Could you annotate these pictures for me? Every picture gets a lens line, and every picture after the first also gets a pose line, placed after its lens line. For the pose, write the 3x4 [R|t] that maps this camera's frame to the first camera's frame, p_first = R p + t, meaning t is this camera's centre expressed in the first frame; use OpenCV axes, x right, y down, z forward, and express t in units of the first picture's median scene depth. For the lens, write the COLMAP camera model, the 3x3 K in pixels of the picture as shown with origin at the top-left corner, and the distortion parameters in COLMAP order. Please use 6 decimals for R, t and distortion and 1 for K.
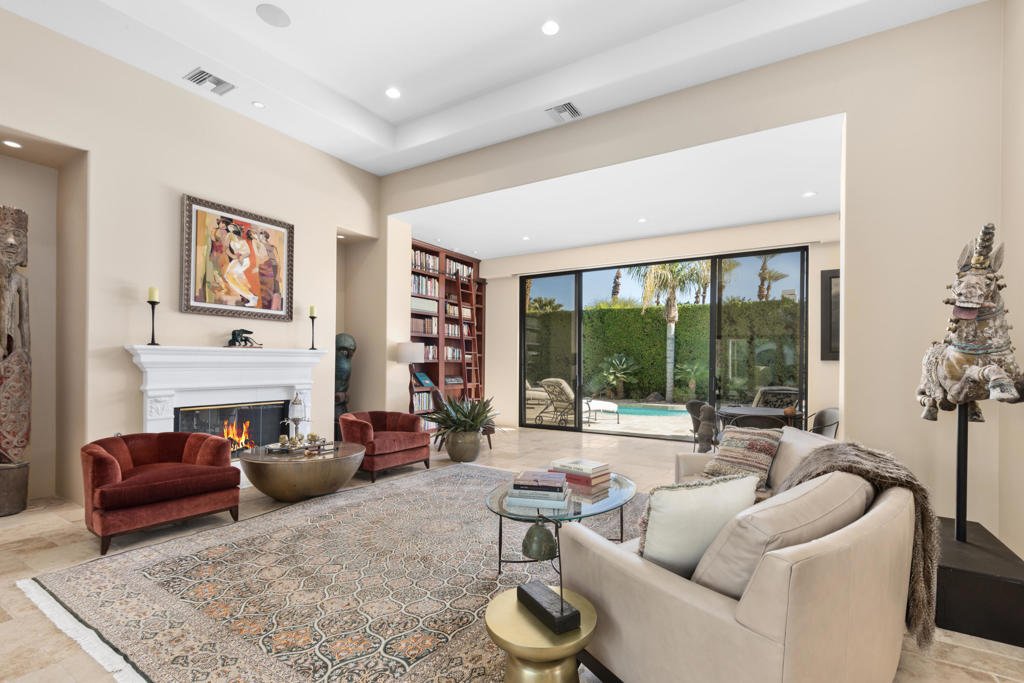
lens RADIAL K [[463.3, 0, 513.7], [0, 463.3, 363.2], [0, 0, 1]] dist [-0.001659, -0.000277]
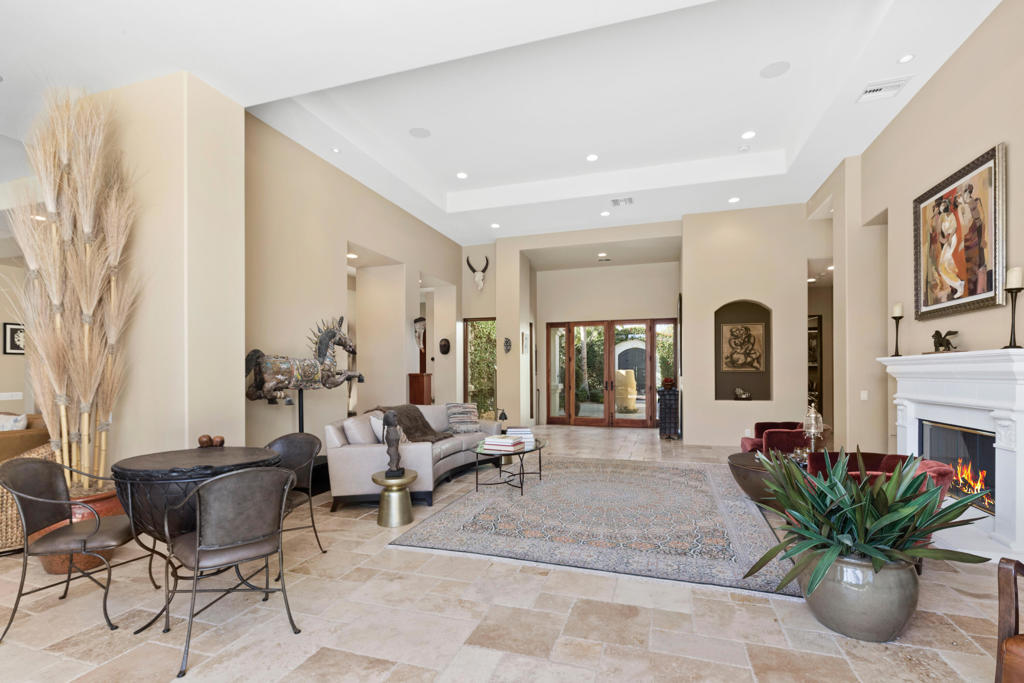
lens RADIAL K [[463.3, 0, 513.7], [0, 463.3, 363.2], [0, 0, 1]] dist [-0.001659, -0.000277]
pose [[-0.966709, -0.009833, -0.255688, 0.320593], [-0.004215, 0.999738, -0.022513, 0.003413], [0.255842, -0.020686, -0.966497, 1.573028]]
